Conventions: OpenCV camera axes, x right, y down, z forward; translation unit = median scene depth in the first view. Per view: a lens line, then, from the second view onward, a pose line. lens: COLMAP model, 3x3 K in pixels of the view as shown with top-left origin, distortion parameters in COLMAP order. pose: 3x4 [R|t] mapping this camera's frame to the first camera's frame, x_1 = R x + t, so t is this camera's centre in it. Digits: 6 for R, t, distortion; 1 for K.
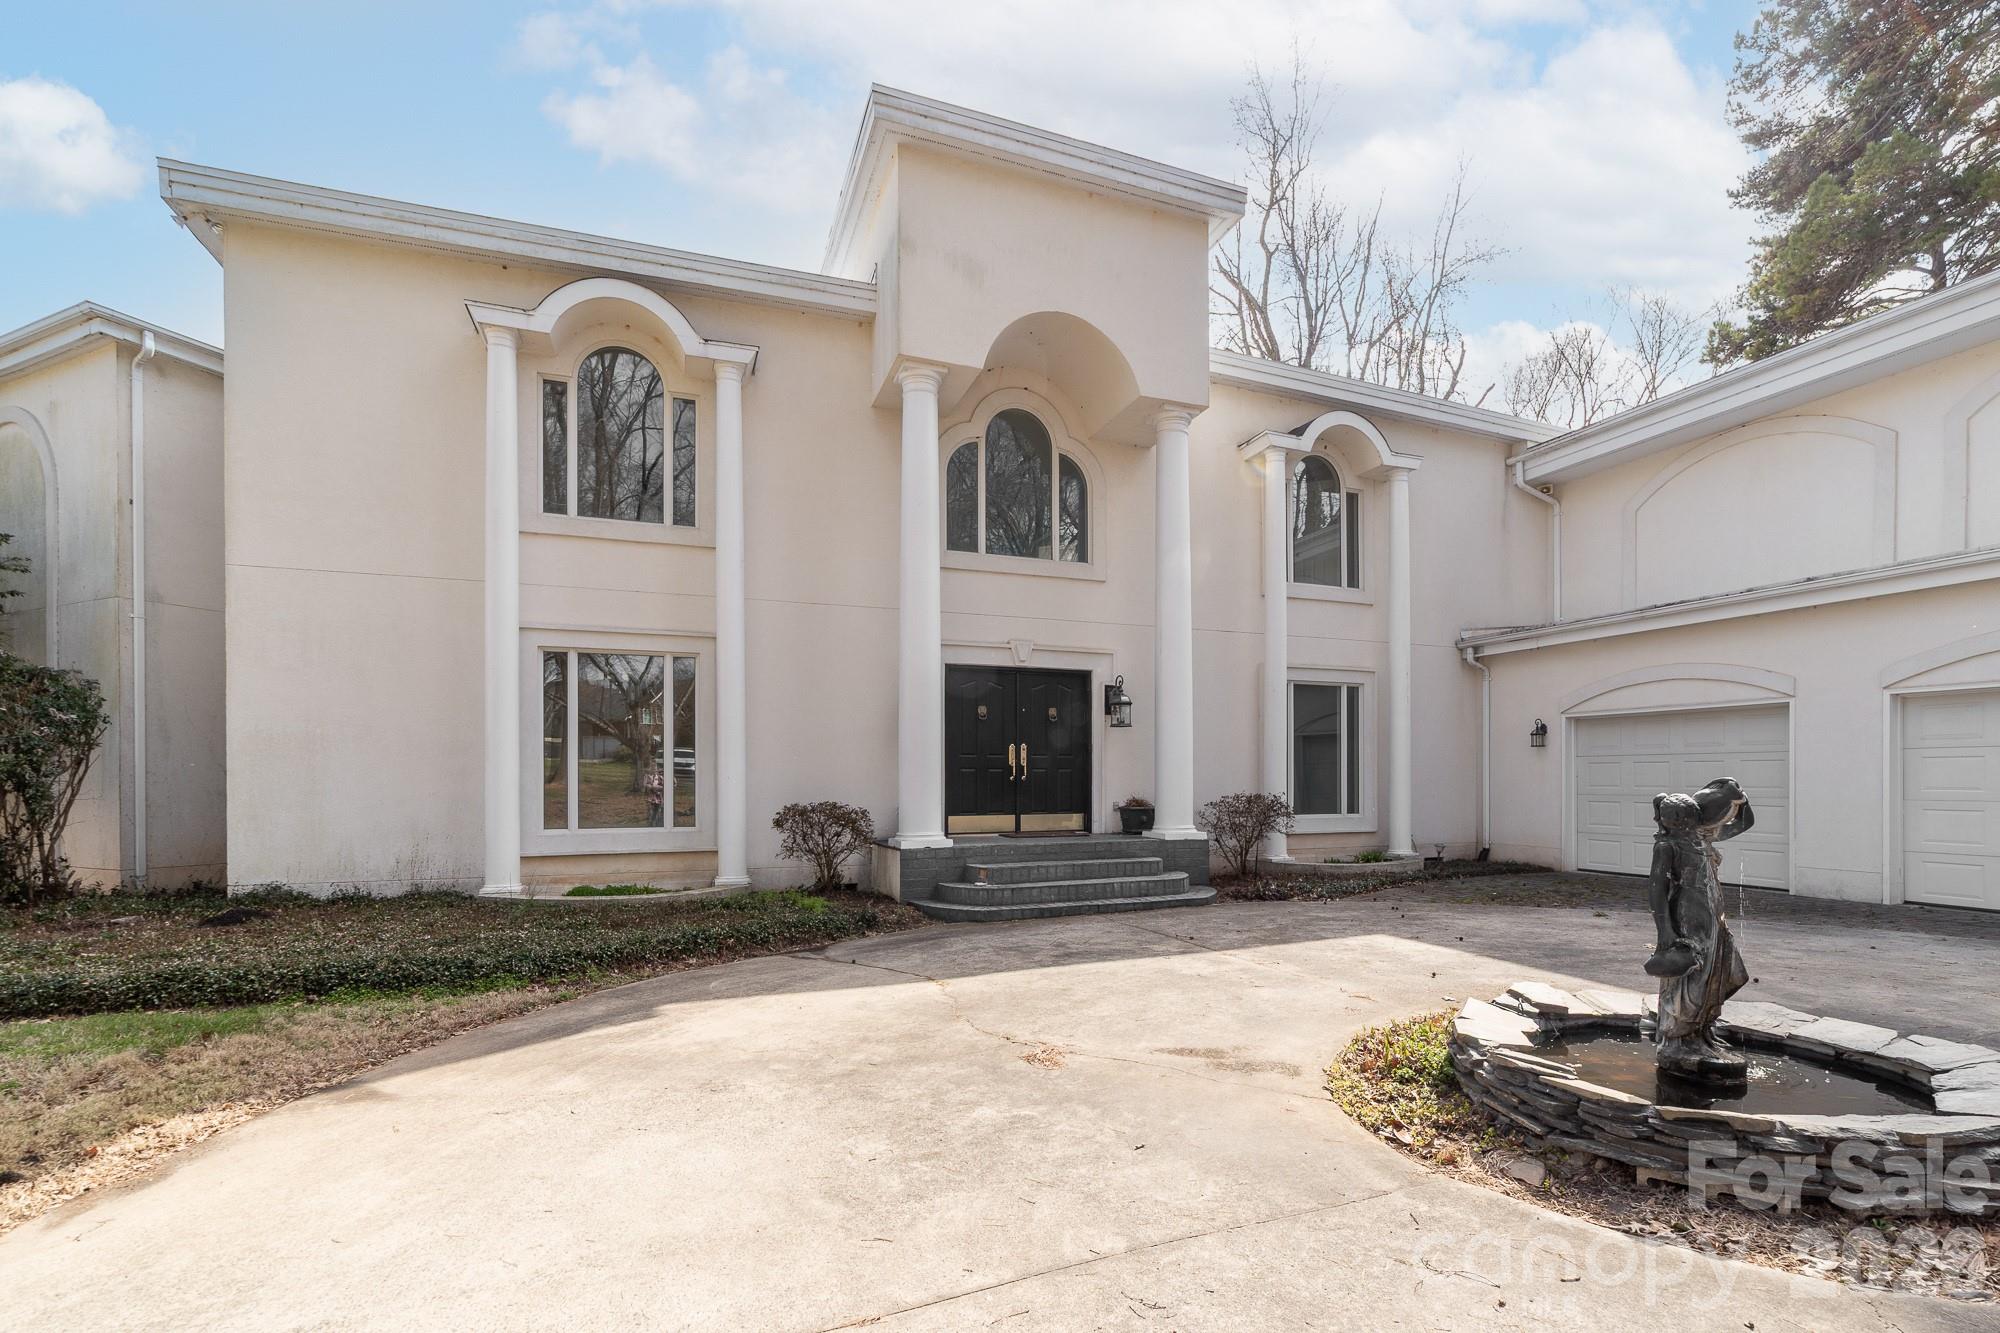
lens RADIAL K [[876.6, 0, 1009.9], [0, 876.6, 782.1], [0, 0, 1]] dist [-0.016999, 0.007525]
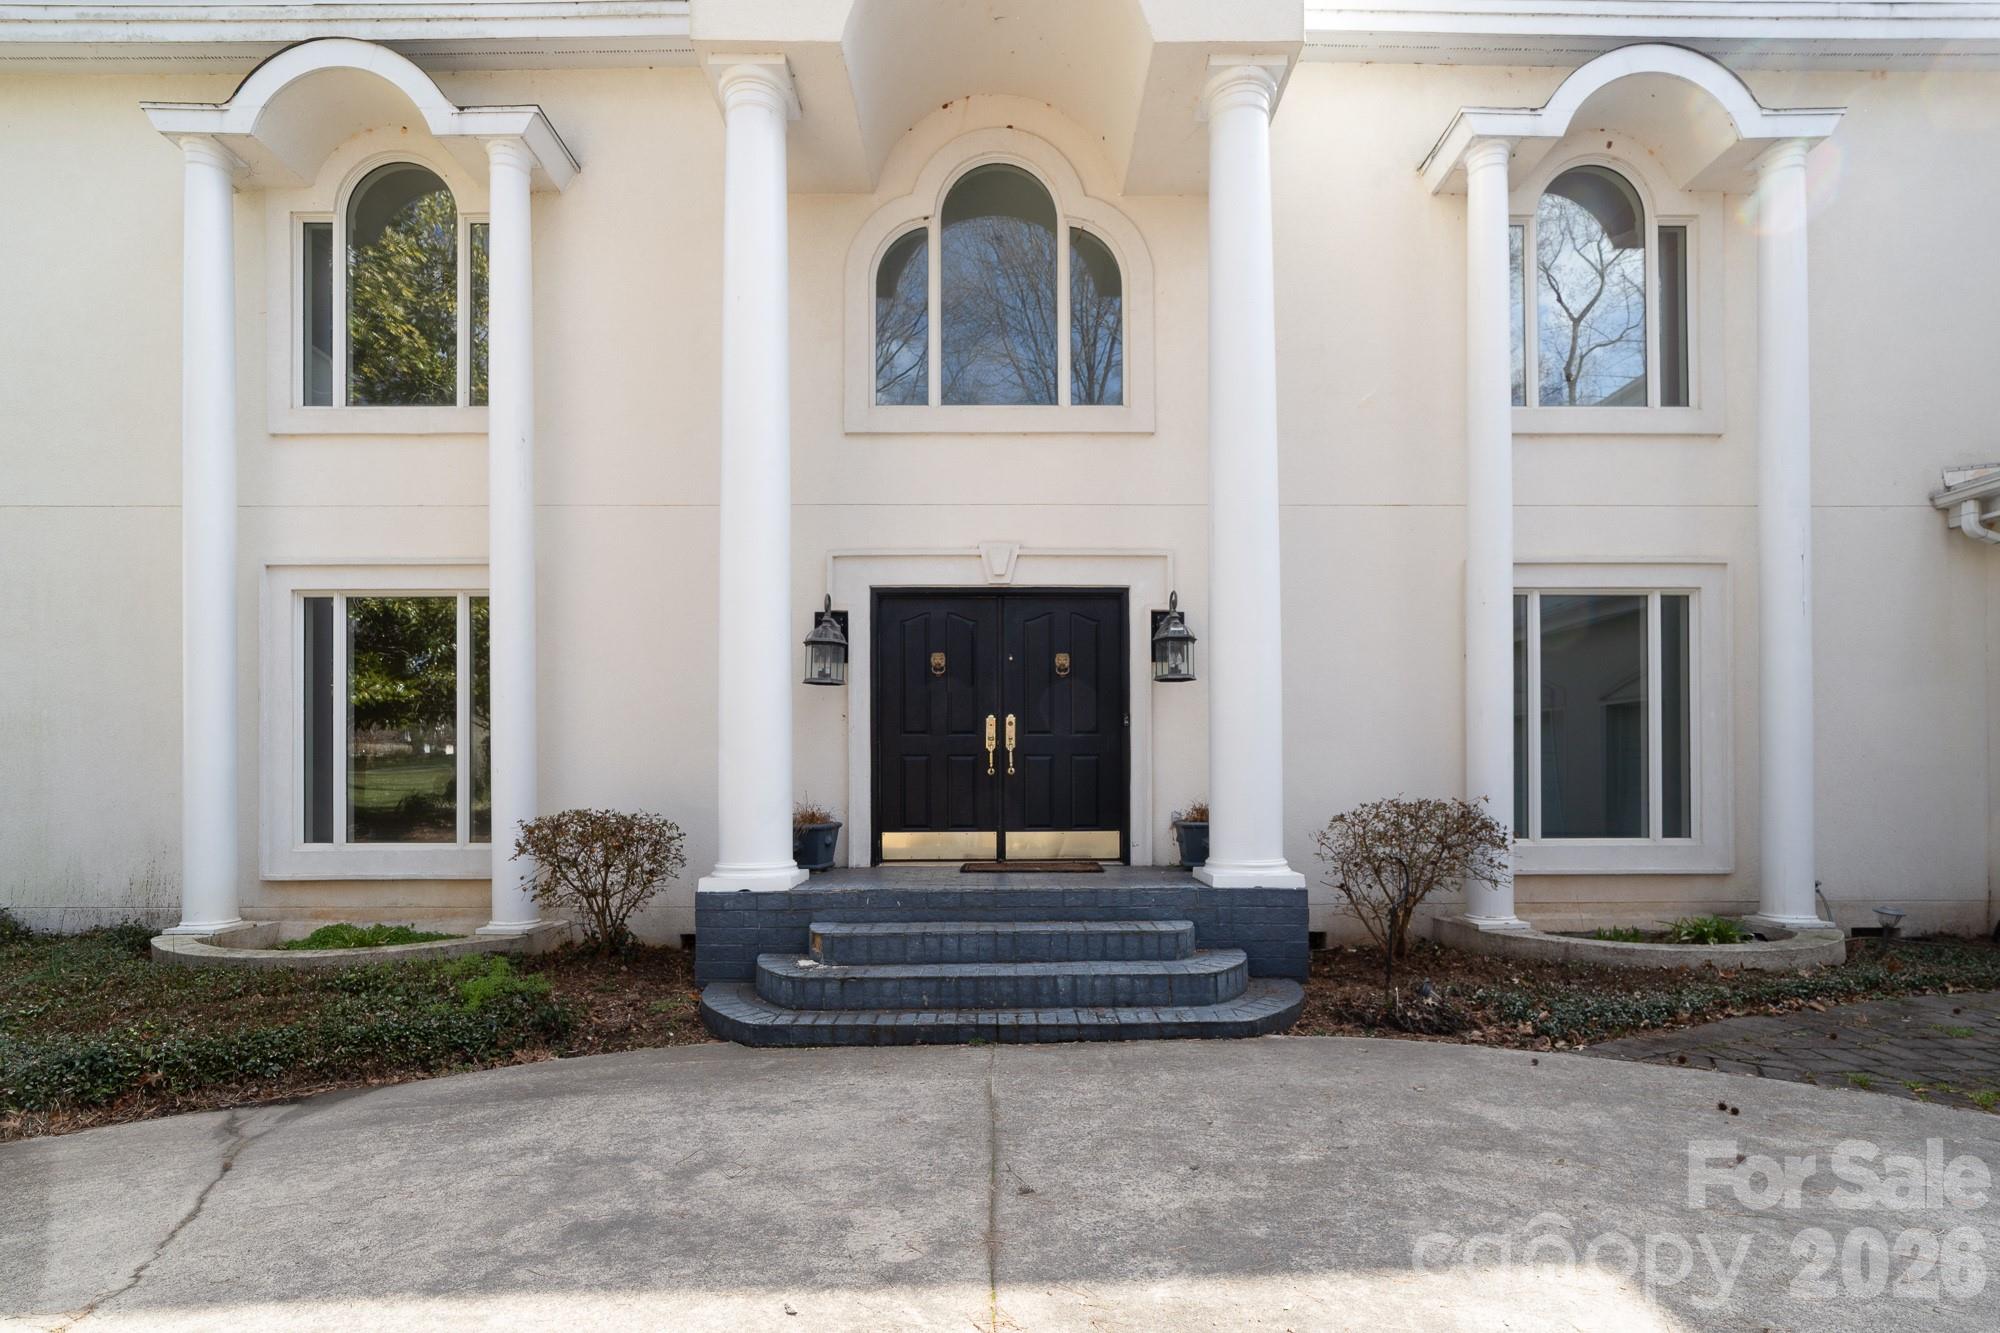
lens RADIAL K [[876.6, 0, 1009.9], [0, 876.6, 782.1], [0, 0, 1]] dist [-0.016999, 0.007525]
pose [[0.943026, -0.000505, -0.332719, 0.237494], [-0.000135, 0.999998, -0.001901, 0.004314], [0.332720, 0.001838, 0.943024, 0.472965]]
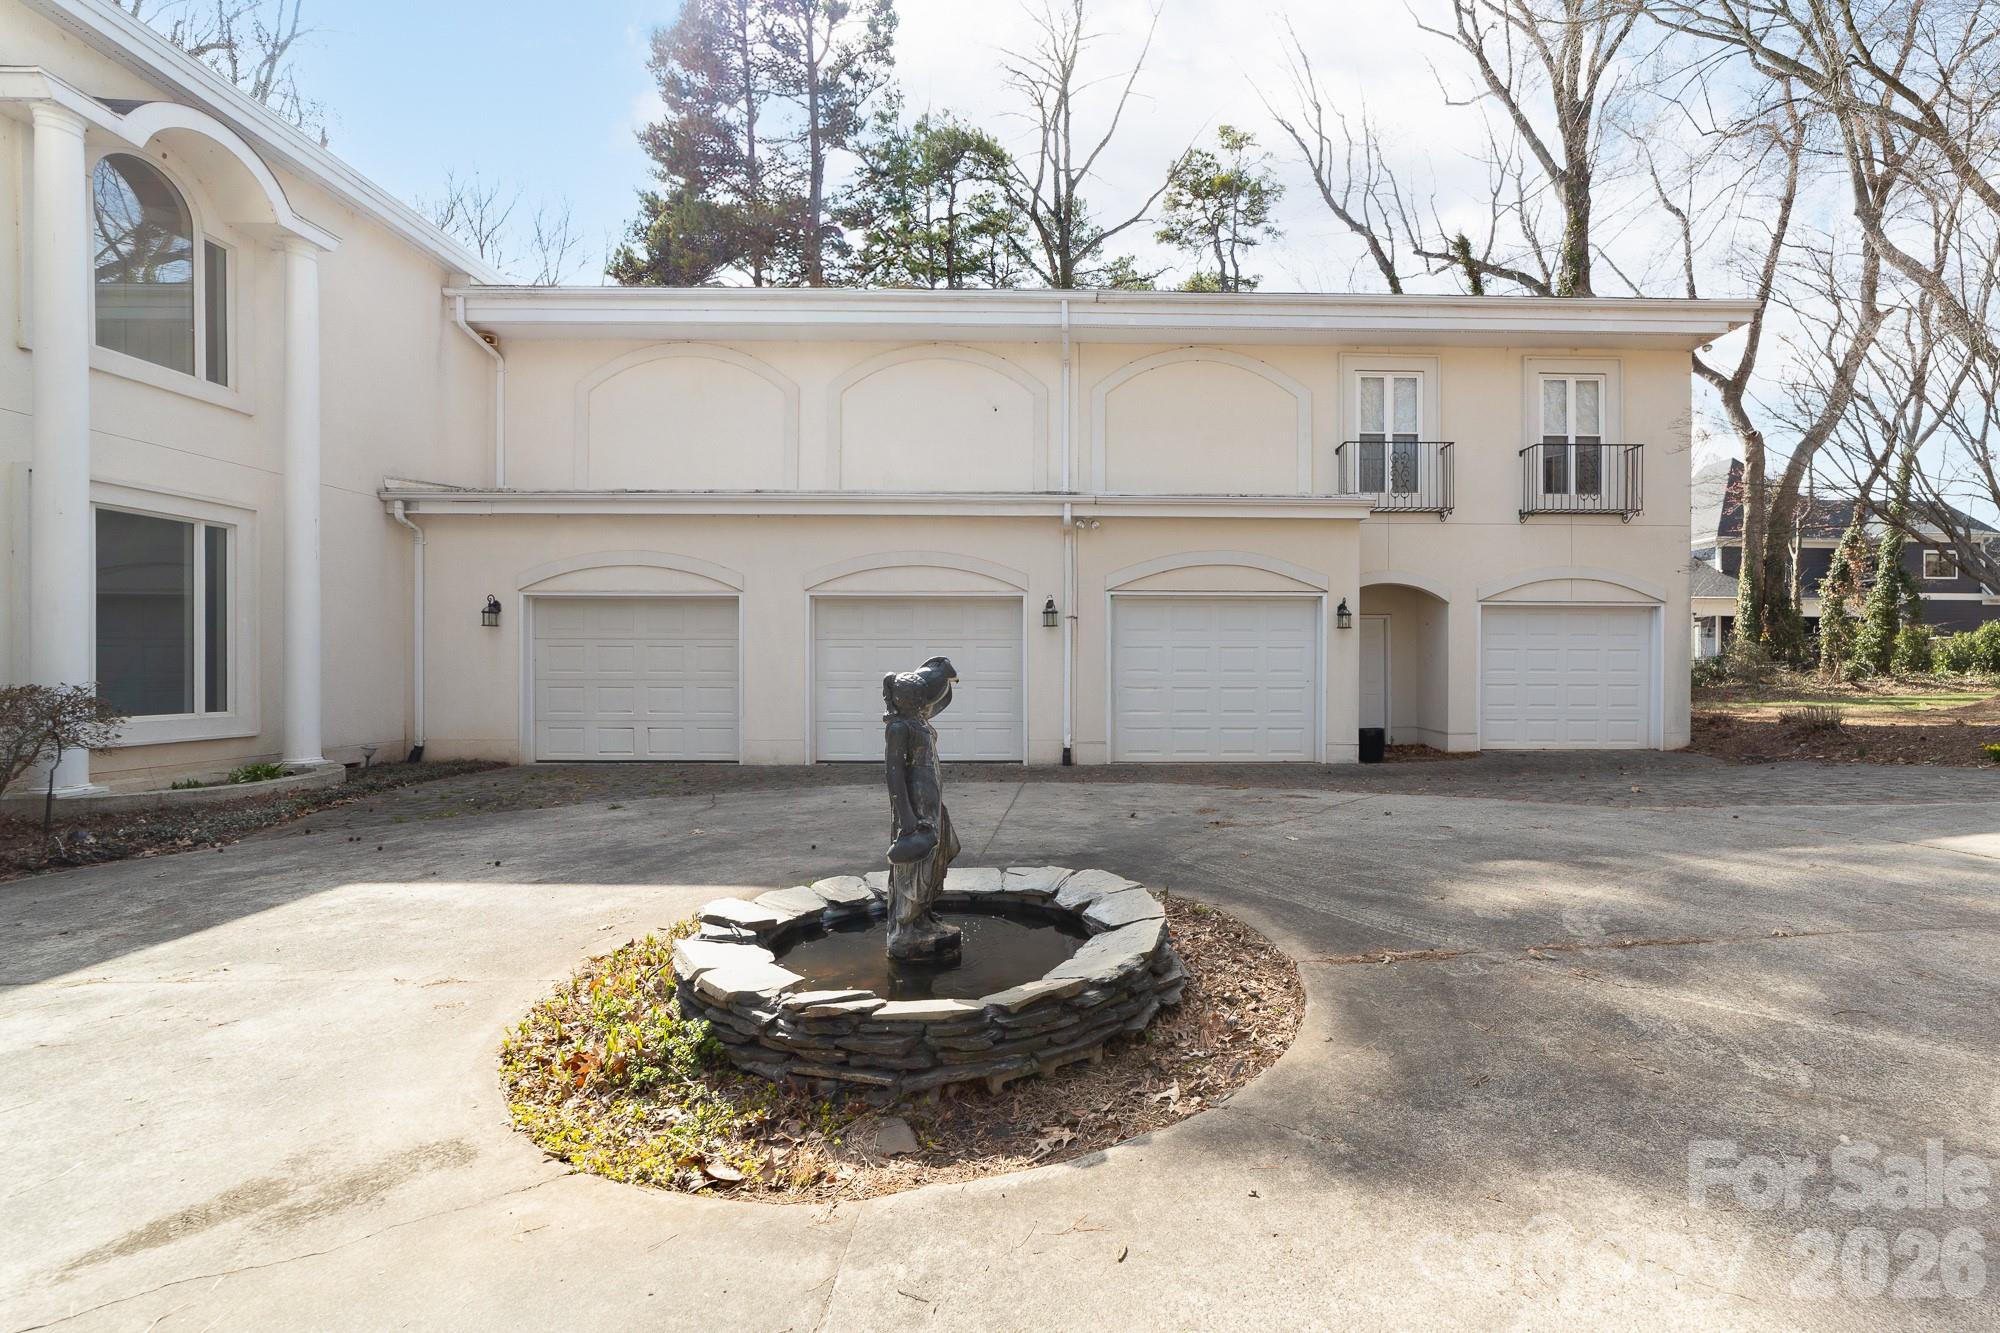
lens RADIAL K [[886.7, 0, 1091.5], [0, 886.7, 666.3], [0, 0, 1]] dist [-0.017681, 0.008927]
pose [[0.338728, 0.001673, 0.940883, -0.031747], [0.000871, 0.999997, -0.002092, 0.002718], [-0.940884, 0.001528, 0.338726, 0.149926]]
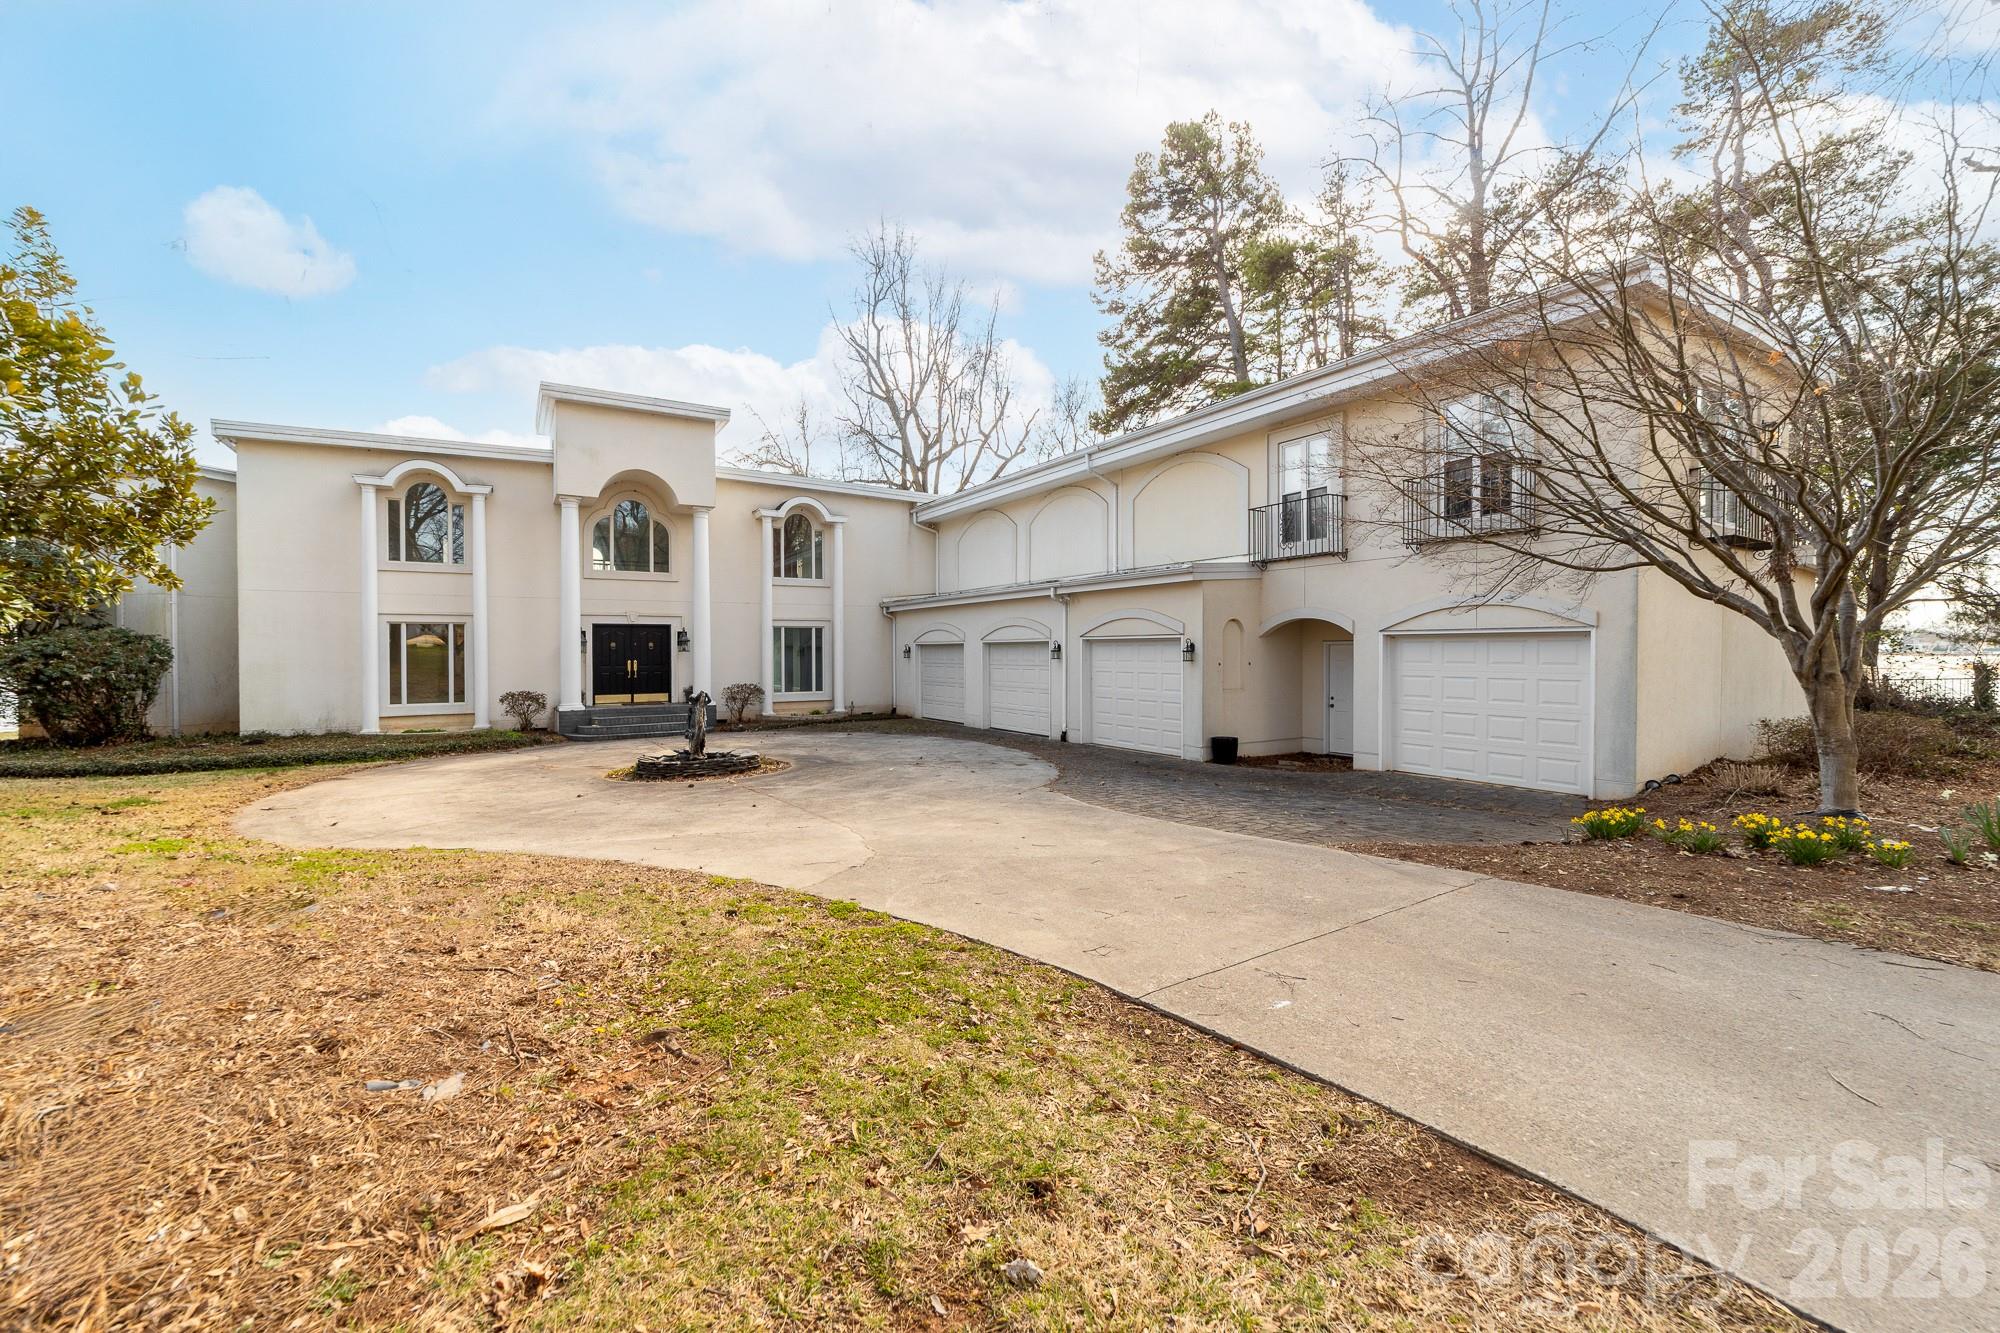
lens RADIAL K [[796.0, 0, 935.8], [0, 796.0, 655.6], [0, 0, 1]] dist [-0.014960, 0.004832]
pose [[0.990293, -0.004628, 0.138918, 0.506866], [0.004392, 0.999988, 0.002000, -0.061652], [-0.138926, -0.001371, 0.990302, -1.068875]]
